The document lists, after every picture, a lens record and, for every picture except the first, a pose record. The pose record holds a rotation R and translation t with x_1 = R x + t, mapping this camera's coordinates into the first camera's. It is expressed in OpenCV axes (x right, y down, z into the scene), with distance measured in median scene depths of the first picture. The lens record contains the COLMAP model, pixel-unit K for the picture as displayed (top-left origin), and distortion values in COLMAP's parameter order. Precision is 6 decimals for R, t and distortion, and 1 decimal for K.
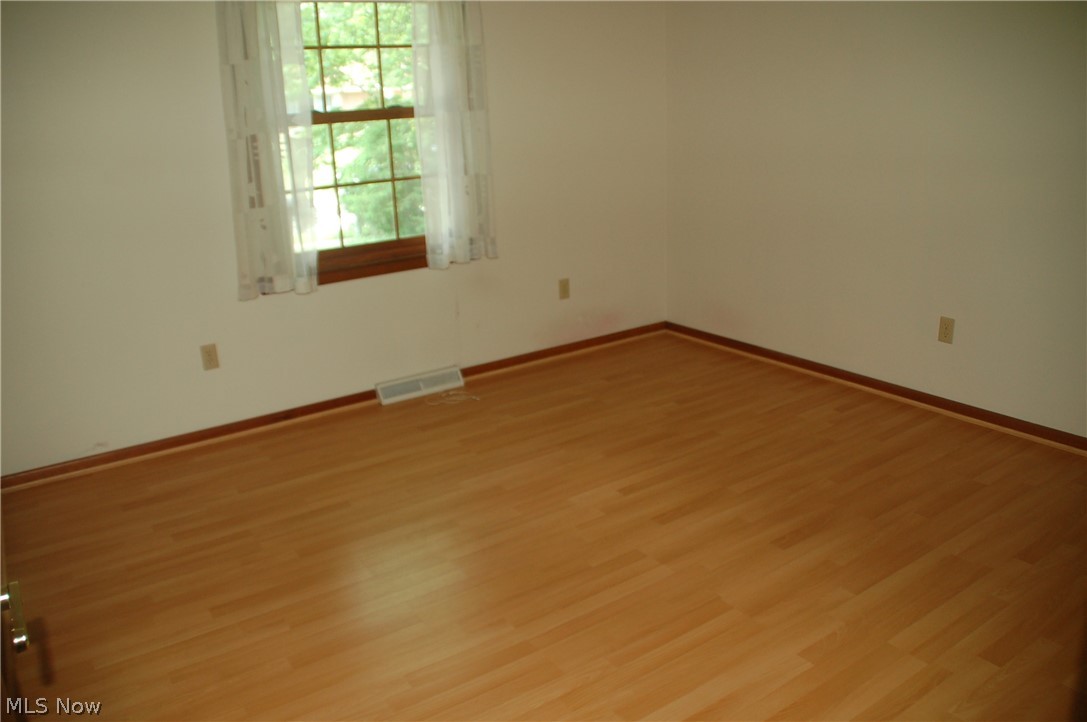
lens RADIAL K [[847.6, 0, 533.6], [0, 847.6, 355.0], [0, 0, 1]] dist [-0.172222, 0.118053]
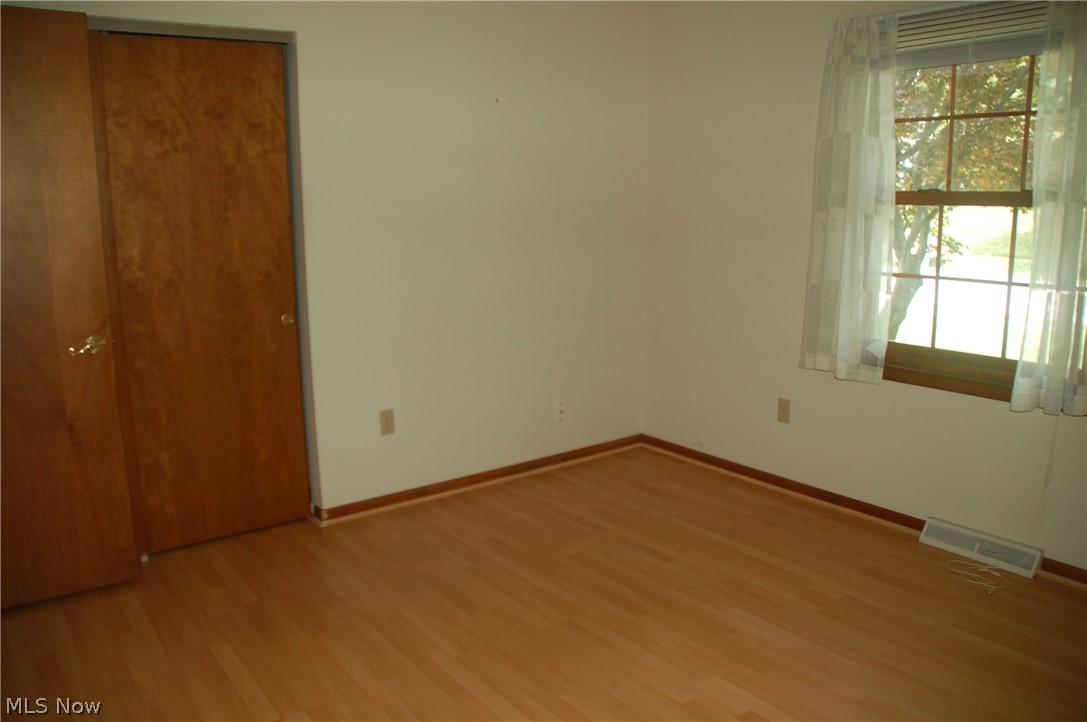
lens RADIAL K [[847.6, 0, 533.6], [0, 847.6, 355.0], [0, 0, 1]] dist [-0.172222, 0.118053]
pose [[0.036511, 0.230973, -0.972275, 0.565323], [-0.272326, 0.938401, 0.212700, -0.186348], [0.961512, 0.257010, 0.097162, 0.515145]]
